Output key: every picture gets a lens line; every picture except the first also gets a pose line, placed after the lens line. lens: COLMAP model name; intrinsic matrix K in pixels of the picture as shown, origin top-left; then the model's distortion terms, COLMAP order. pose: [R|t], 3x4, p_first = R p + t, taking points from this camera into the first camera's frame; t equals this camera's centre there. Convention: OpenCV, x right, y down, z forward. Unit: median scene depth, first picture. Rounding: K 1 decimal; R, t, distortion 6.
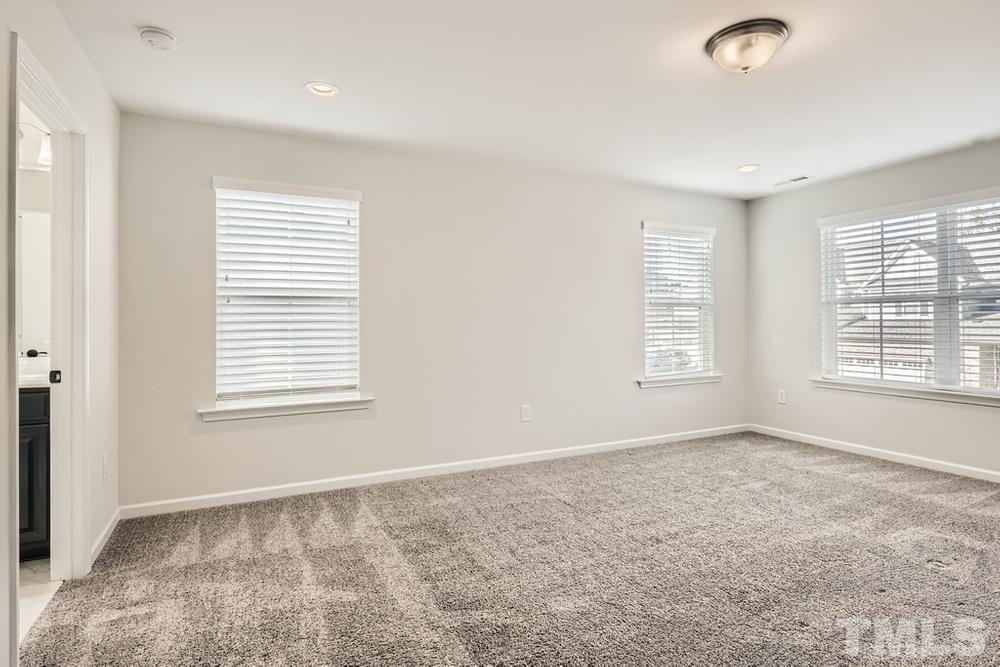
lens RADIAL K [[508.8, 0, 499.0], [0, 508.8, 325.3], [0, 0, 1]] dist [-0.000045, 0.000277]
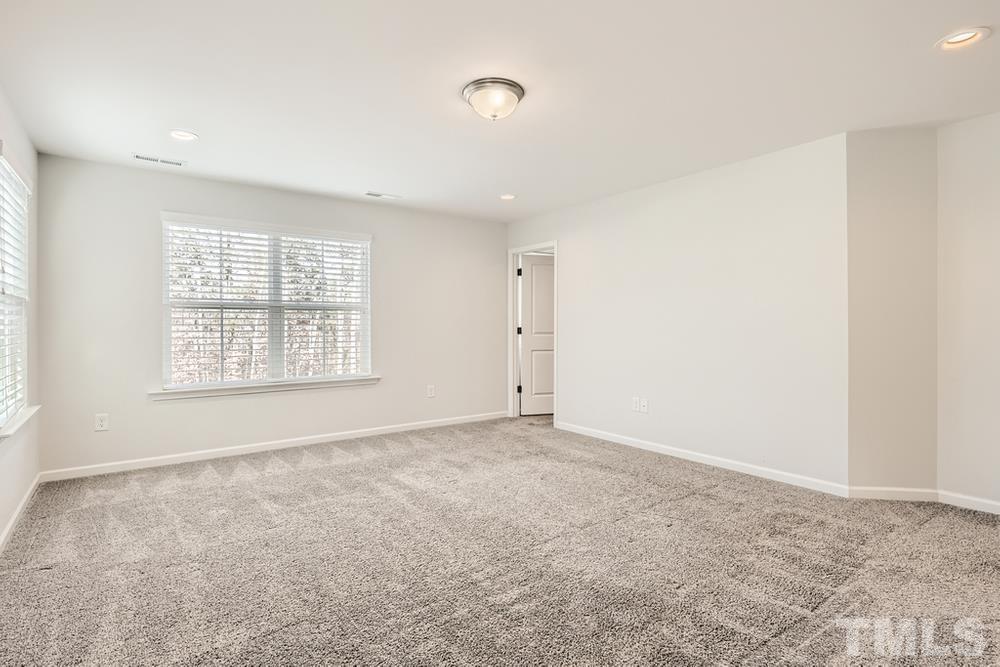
lens RADIAL K [[496.6, 0, 500.0], [0, 496.6, 333.5], [0, 0, 1]] dist [-0.001023, -0.000011]
pose [[-0.141412, -0.016193, 0.989818, -0.424921], [0.007511, 0.999820, 0.017429, -0.007520], [-0.989922, 0.009899, -0.141264, 0.715634]]
